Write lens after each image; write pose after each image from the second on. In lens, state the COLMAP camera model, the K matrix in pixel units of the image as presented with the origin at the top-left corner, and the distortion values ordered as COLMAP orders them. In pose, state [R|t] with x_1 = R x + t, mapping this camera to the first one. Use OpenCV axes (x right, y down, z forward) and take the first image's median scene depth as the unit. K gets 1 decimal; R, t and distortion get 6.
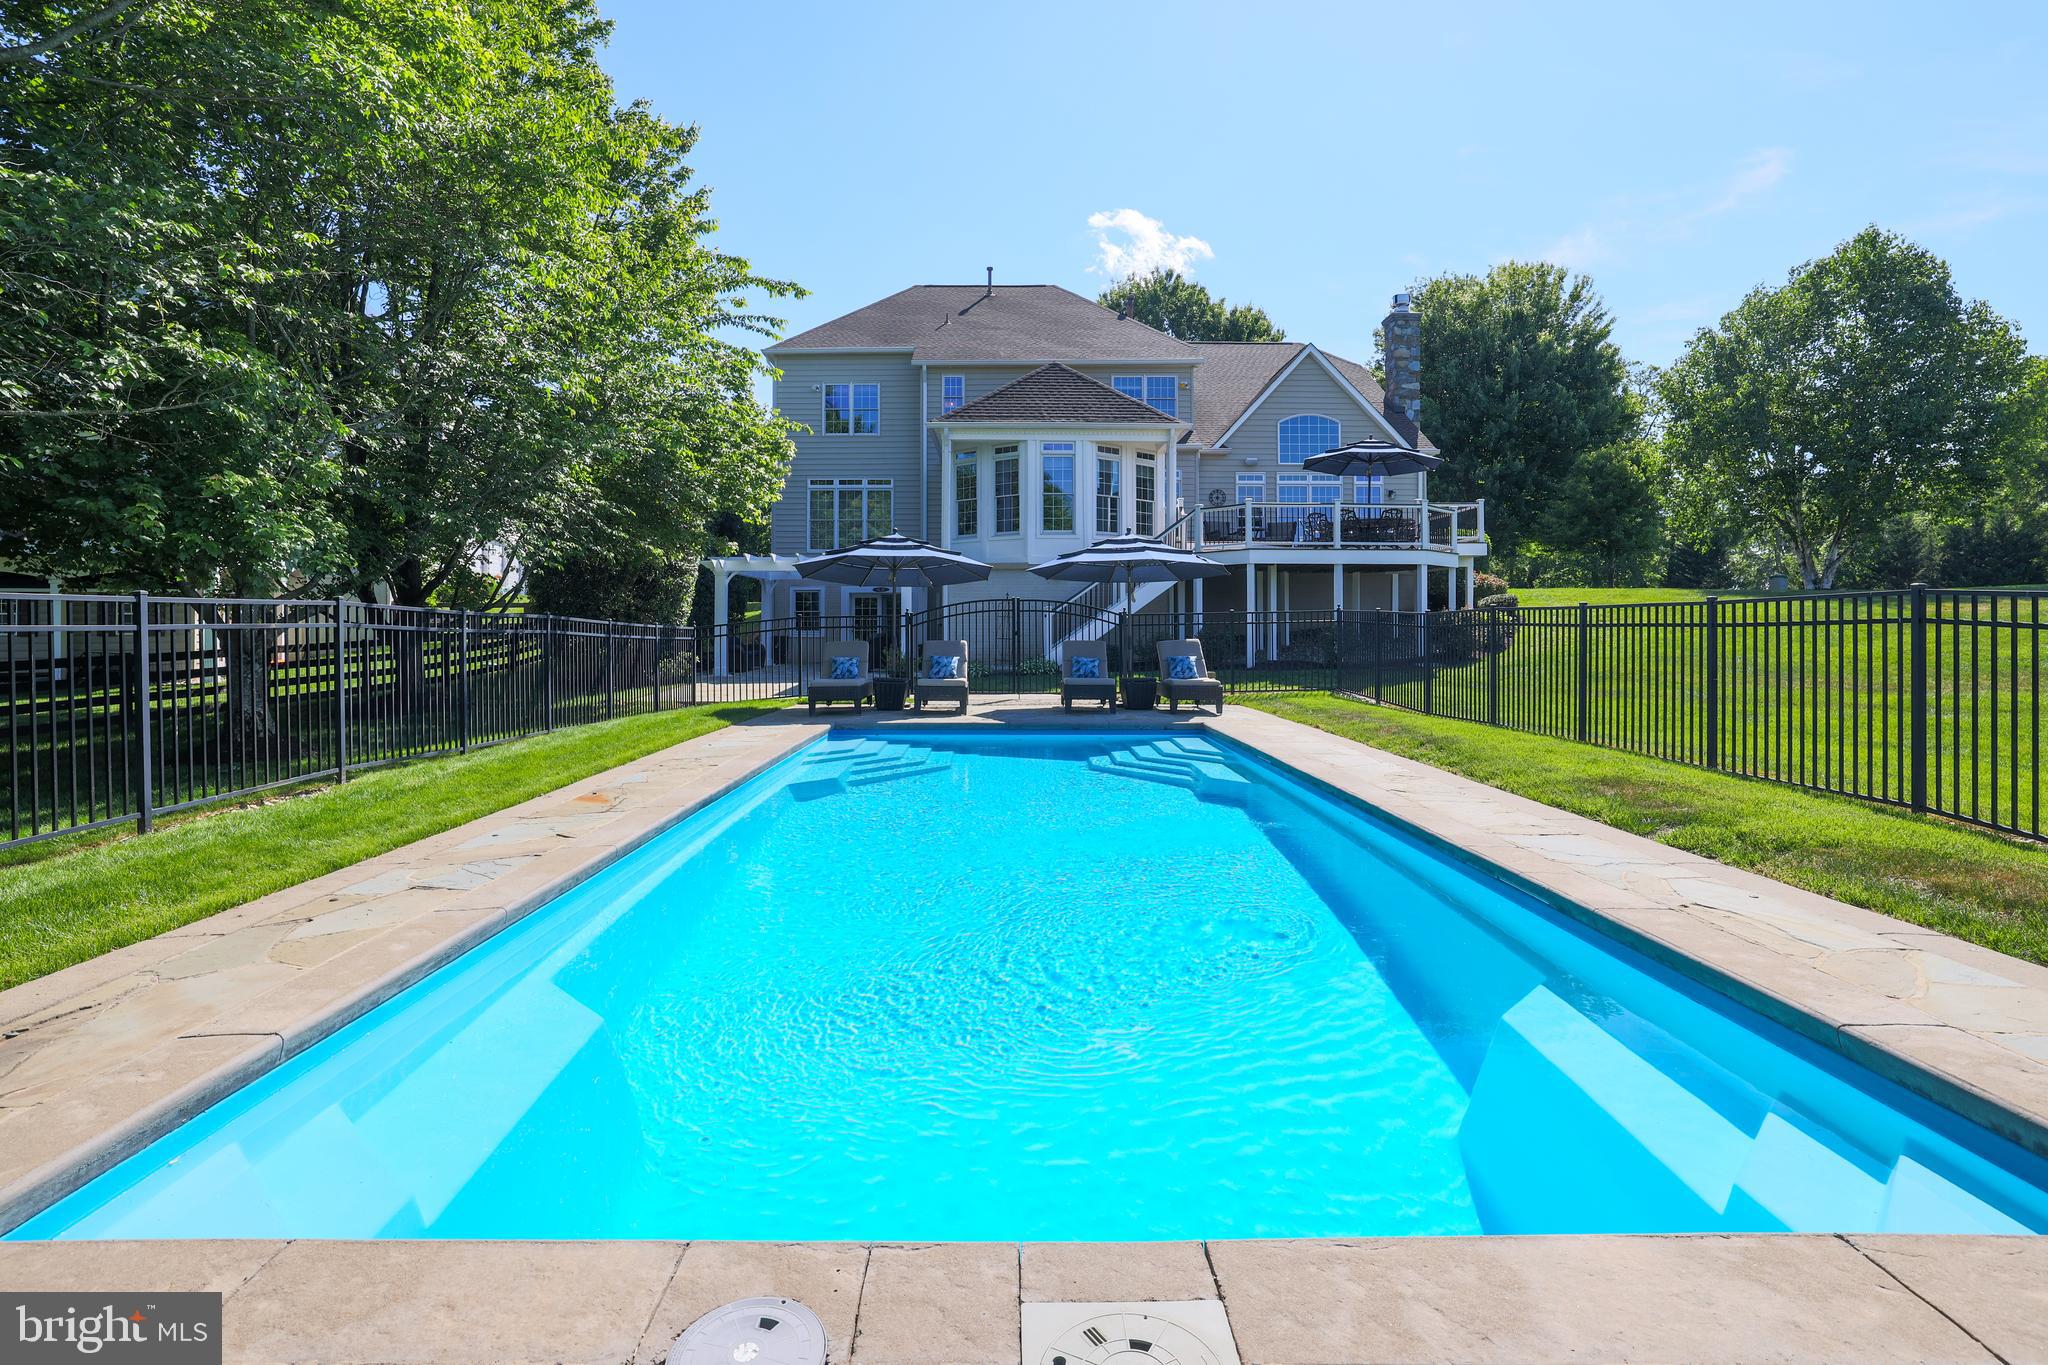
lens RADIAL K [[1021.9, 0, 1024.0], [0, 1021.9, 682.5], [0, 0, 1]] dist [-0.043679, 0.027066]
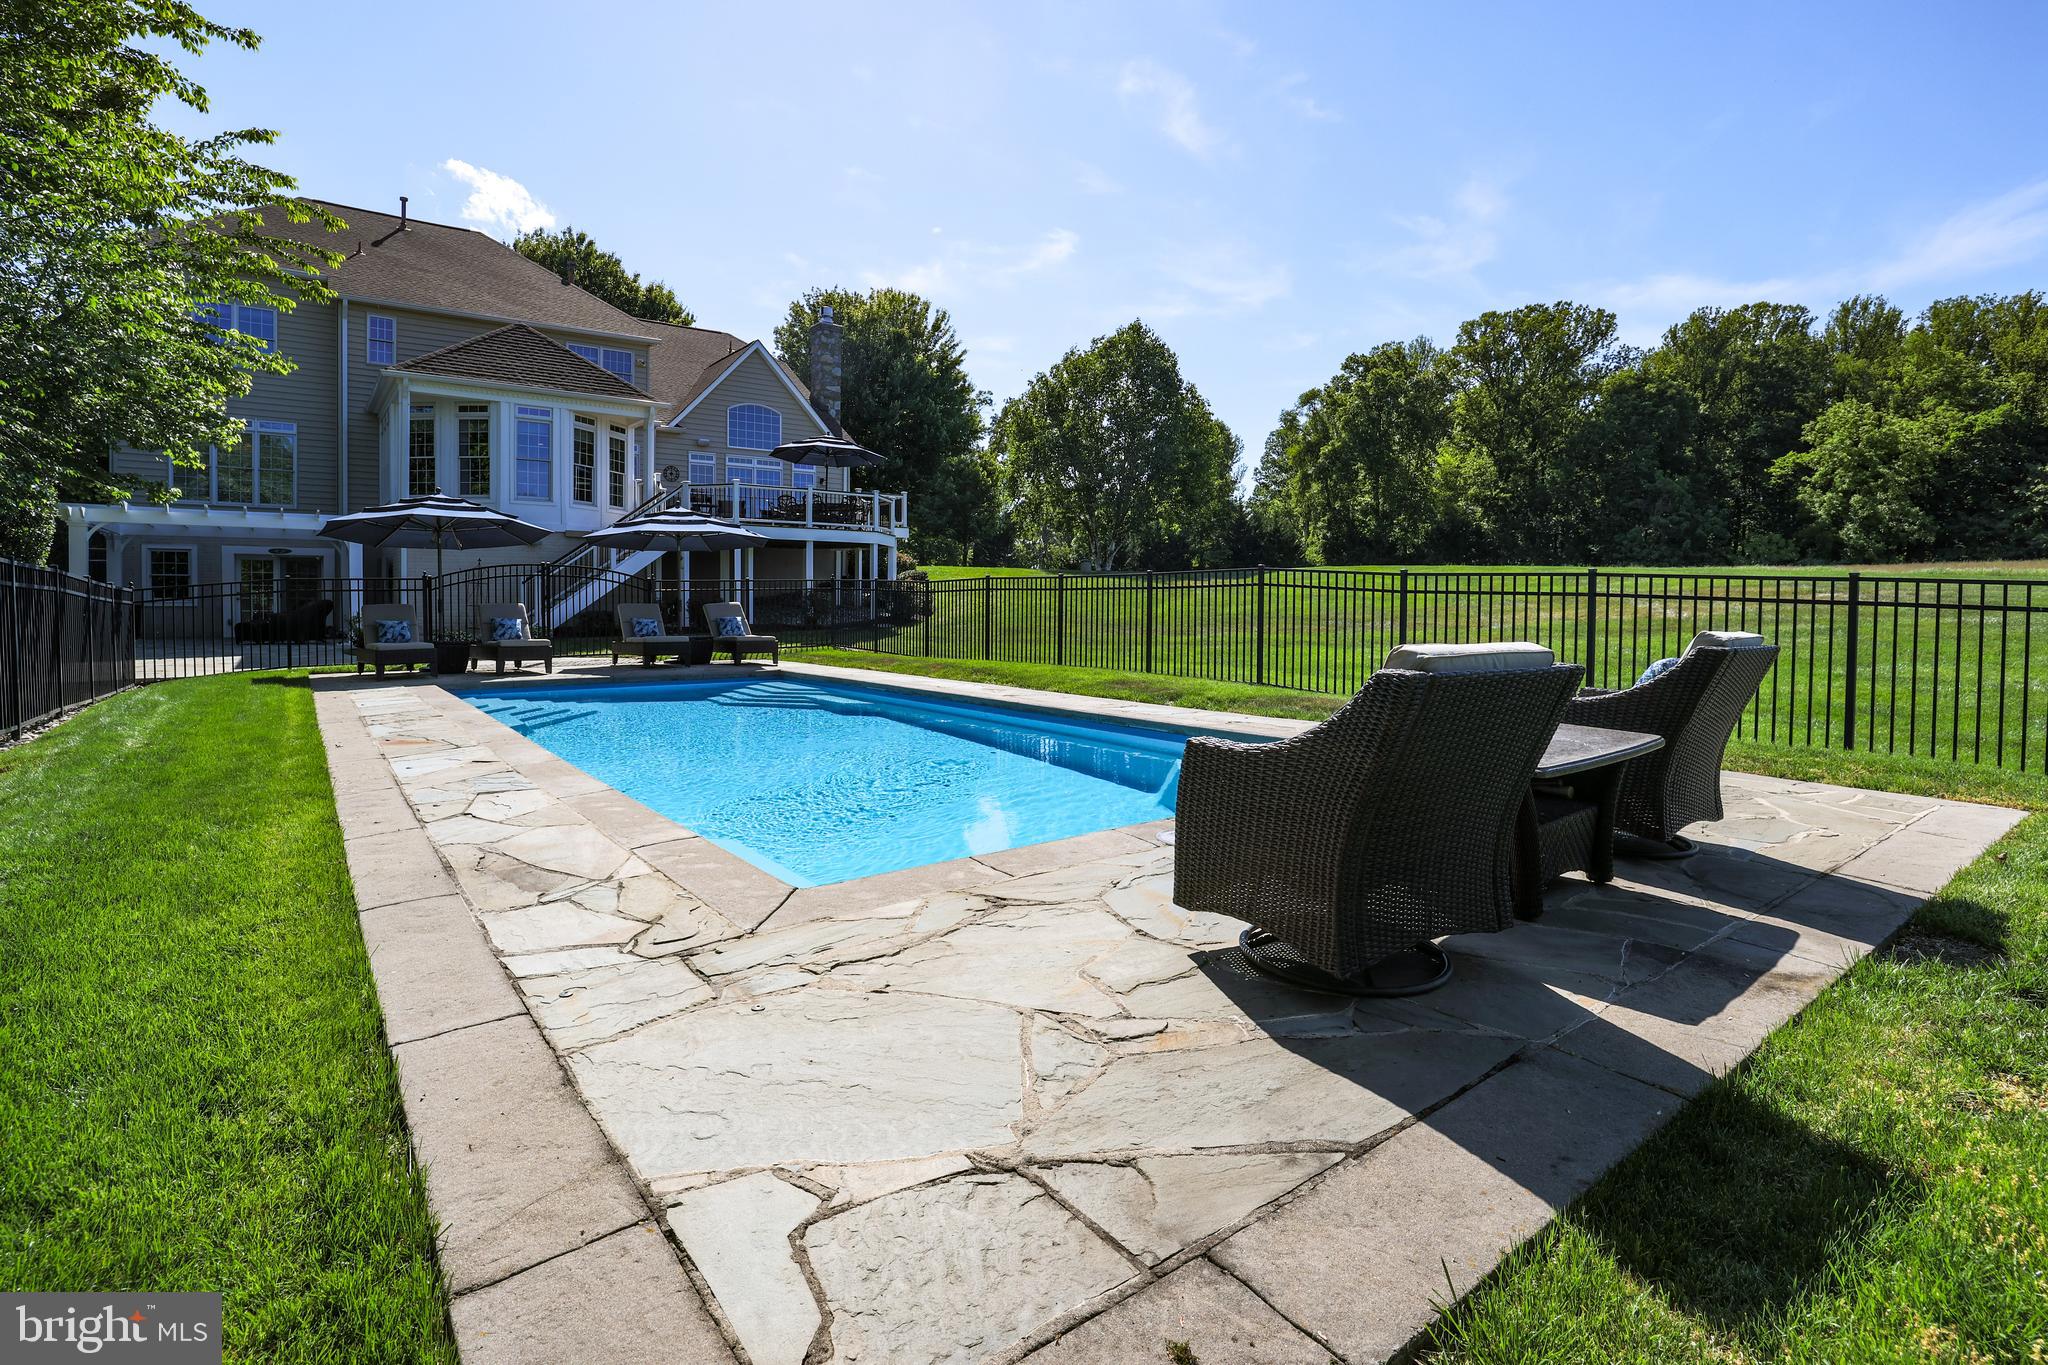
lens RADIAL K [[976.0, 0, 1019.9], [0, 976.0, 729.7], [0, 0, 1]] dist [-0.015121, 0.000452]
pose [[0.805774, -0.074068, 0.587573, -0.152328], [0.028983, 0.995891, 0.085794, 0.010545], [-0.591514, -0.052101, 0.804610, -0.059539]]
